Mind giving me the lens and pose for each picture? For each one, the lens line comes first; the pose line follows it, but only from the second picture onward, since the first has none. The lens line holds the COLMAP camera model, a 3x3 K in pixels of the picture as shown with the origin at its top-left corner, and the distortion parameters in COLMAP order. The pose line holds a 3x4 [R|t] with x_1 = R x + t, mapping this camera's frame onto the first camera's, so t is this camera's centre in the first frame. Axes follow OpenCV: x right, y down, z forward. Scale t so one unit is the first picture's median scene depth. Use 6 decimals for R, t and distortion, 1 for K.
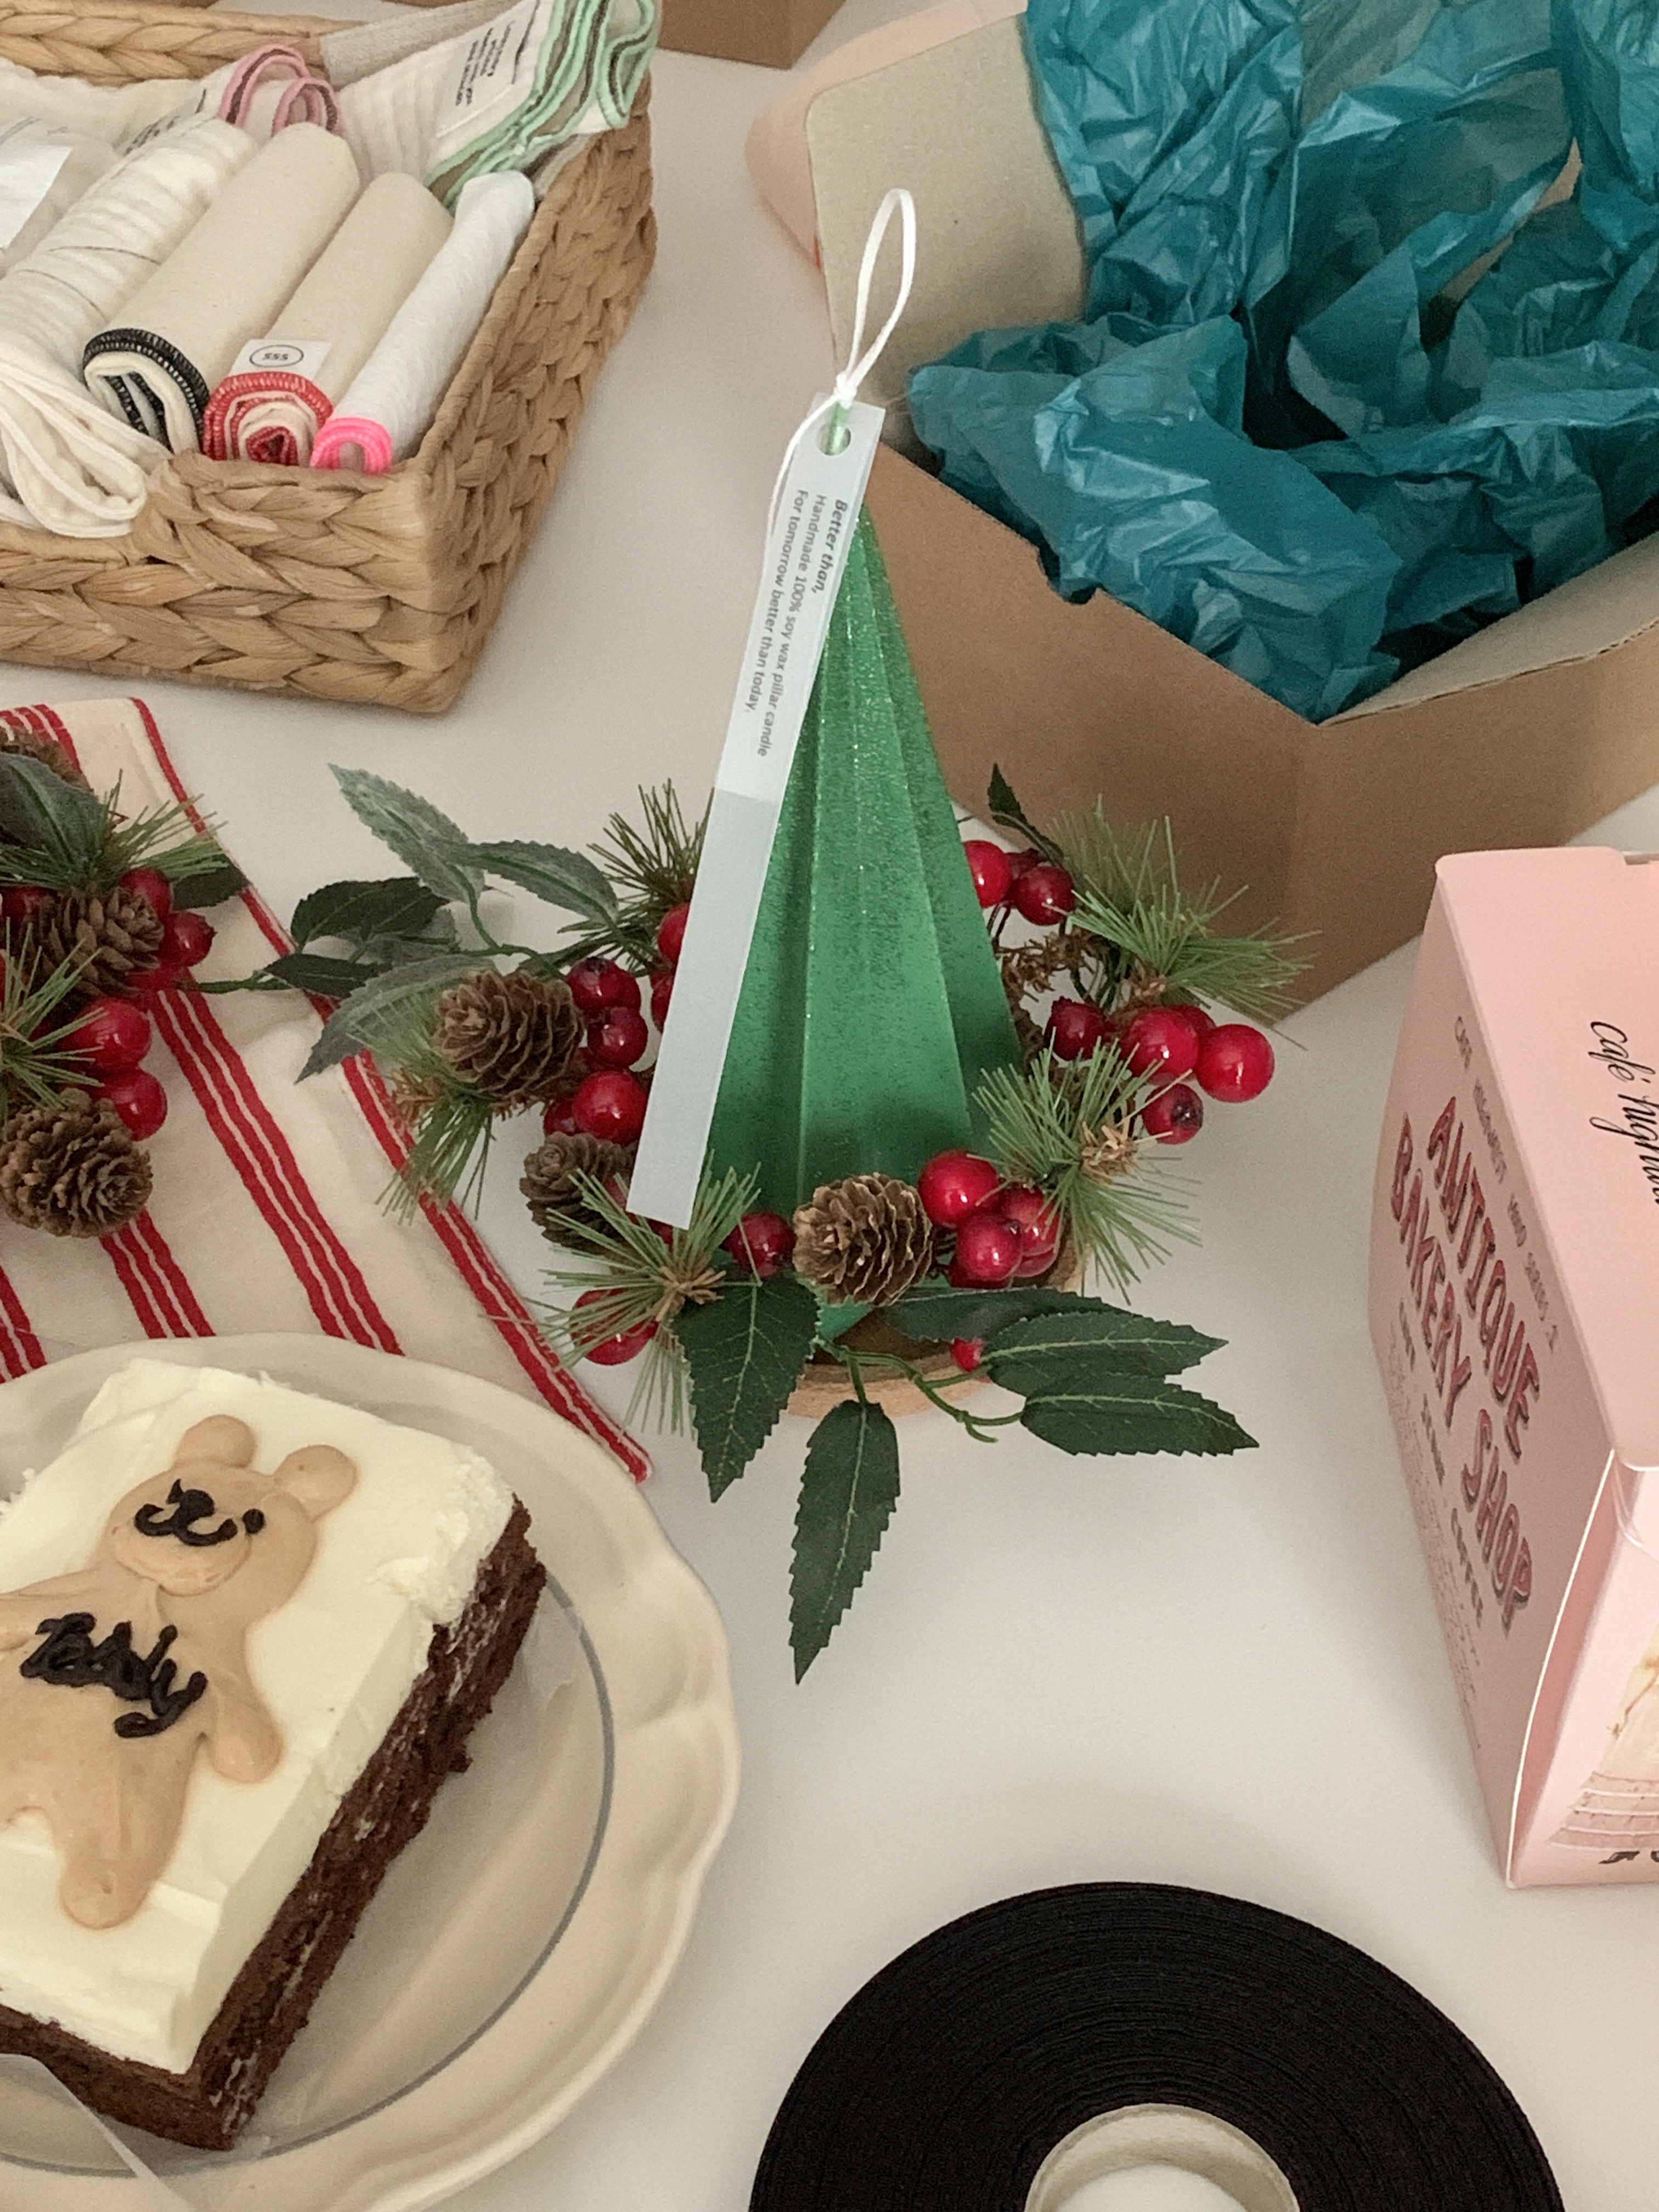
lens RADIAL K [[3216.1, 0, 828.5], [0, 3216.1, 1053.3], [0, 0, 1]] dist [0.224312, -0.595738]
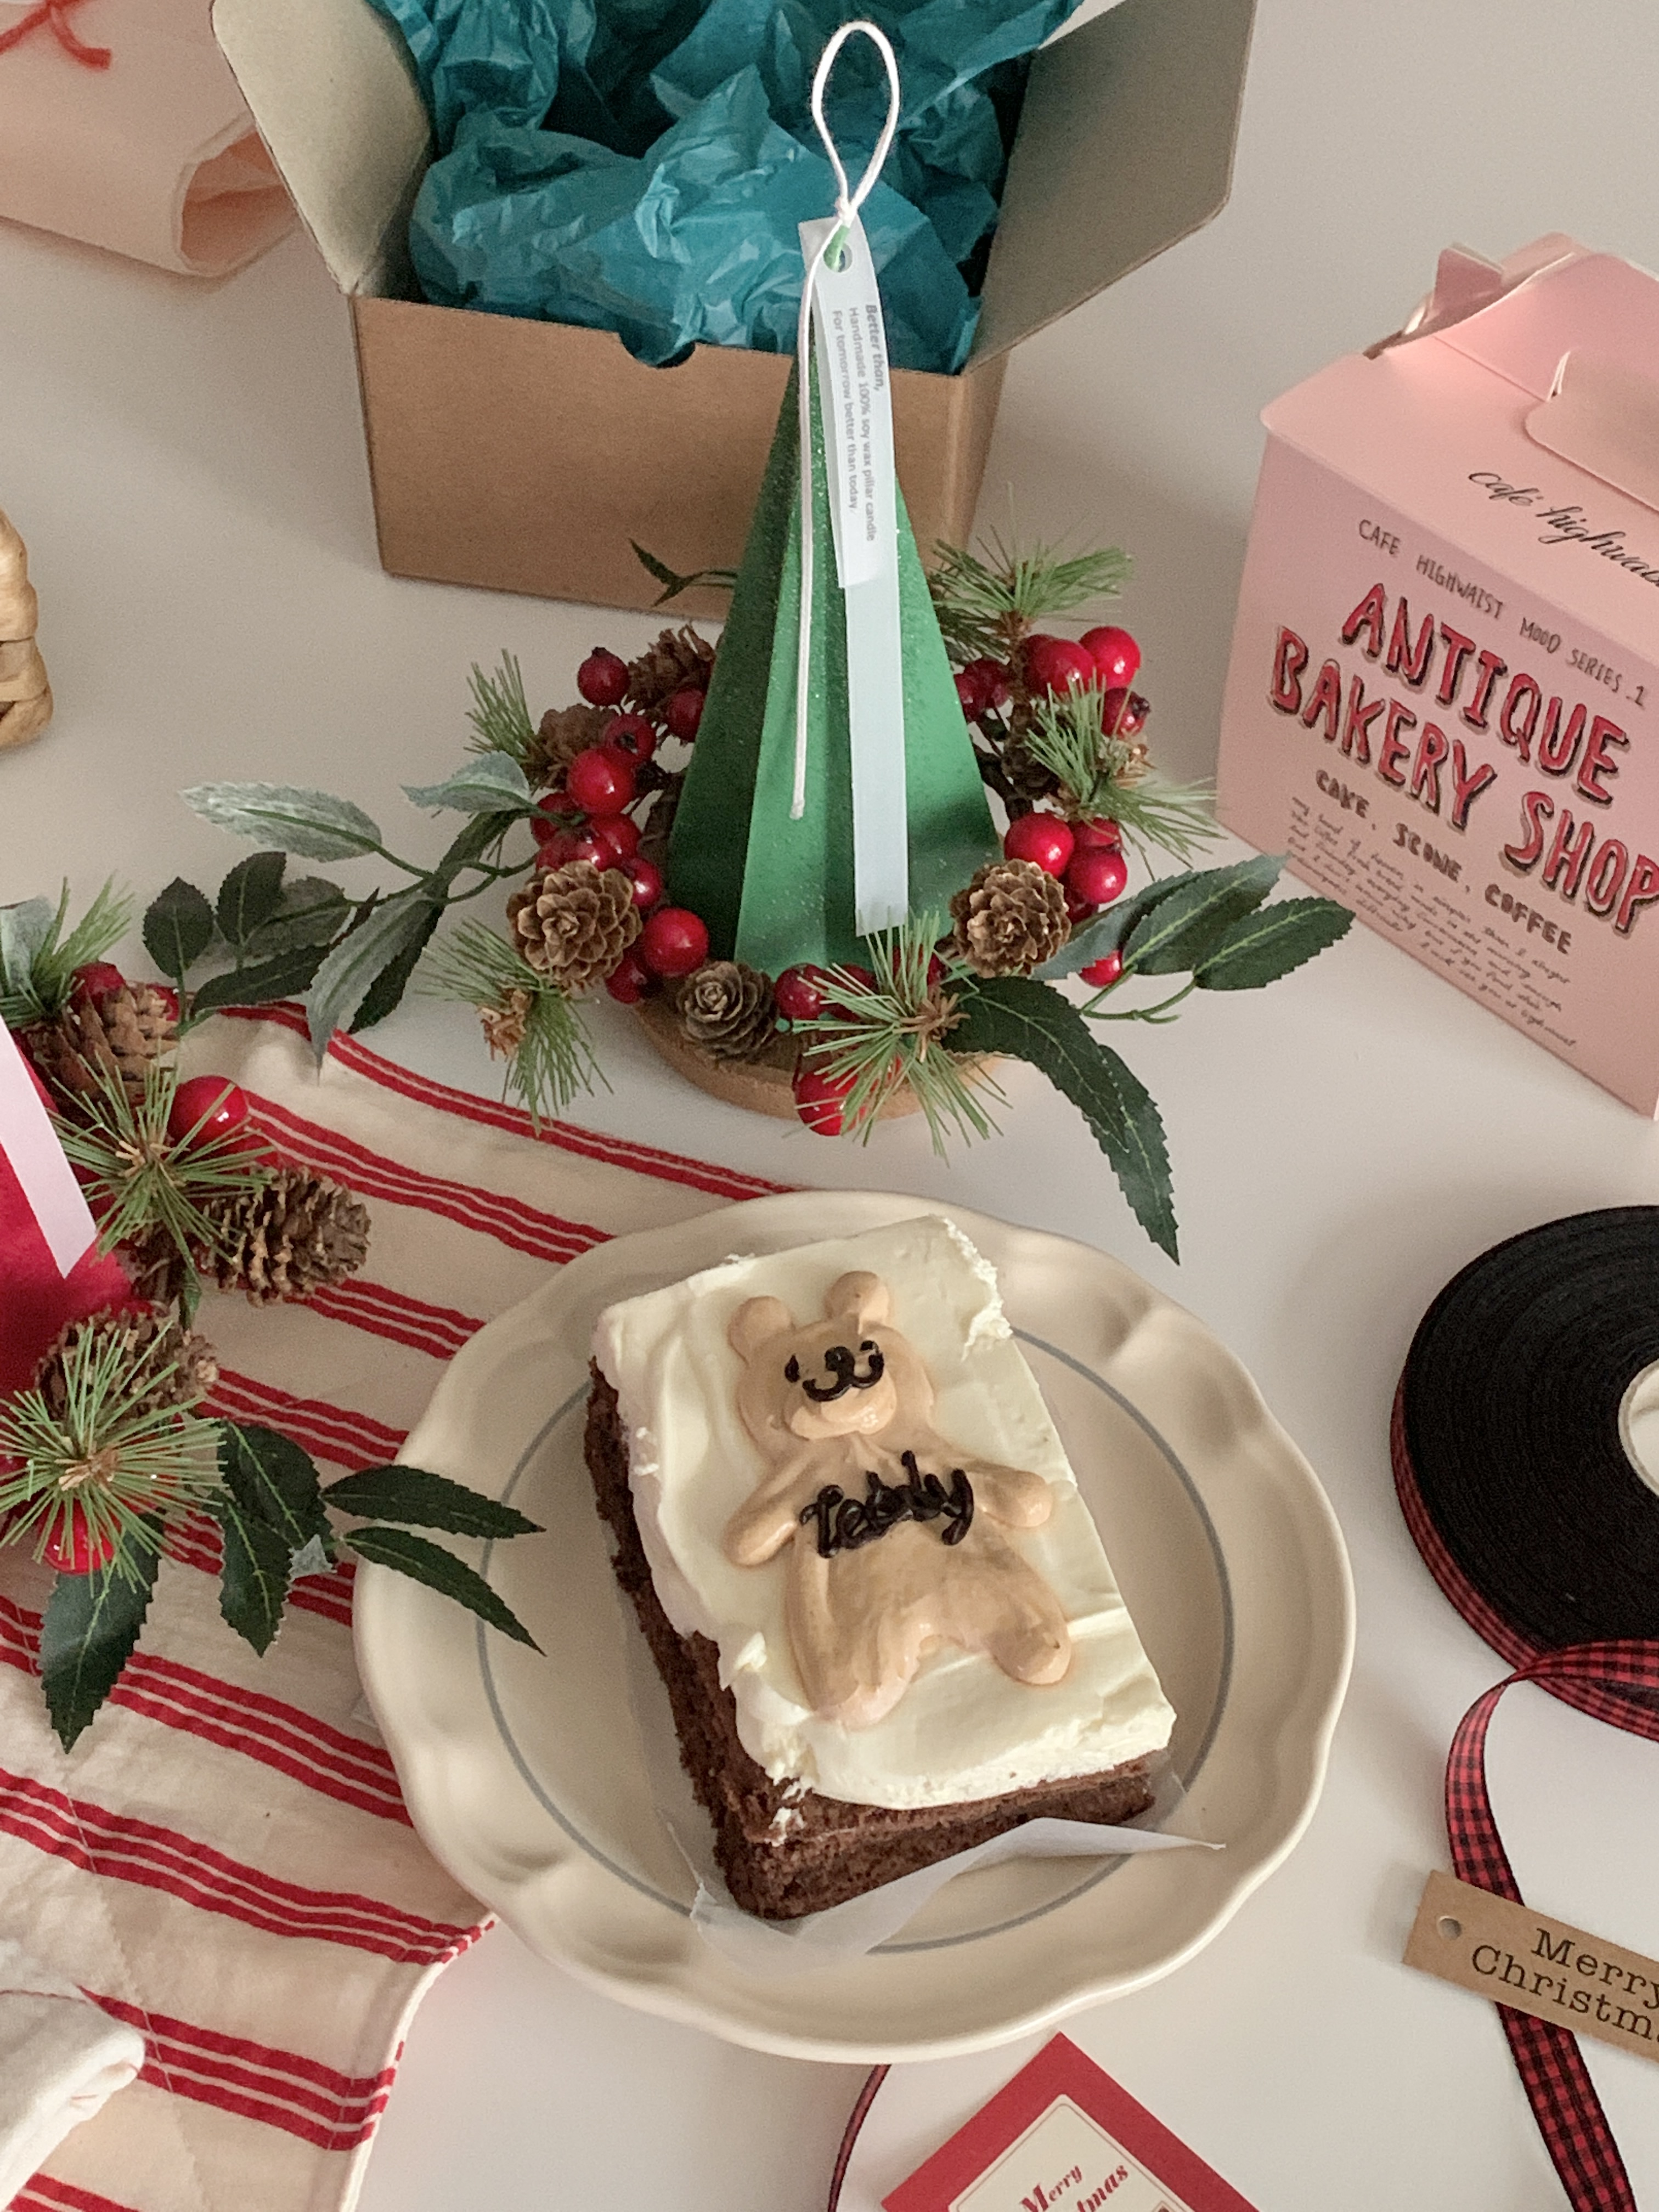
lens RADIAL K [[3216.1, 0, 828.5], [0, 3216.1, 1053.3], [0, 0, 1]] dist [0.224312, -0.595738]
pose [[0.768568, -0.470800, 0.433186, -0.523132], [0.428581, 0.881597, 0.197751, -0.145180], [-0.474997, 0.033670, 0.879343, 0.020583]]
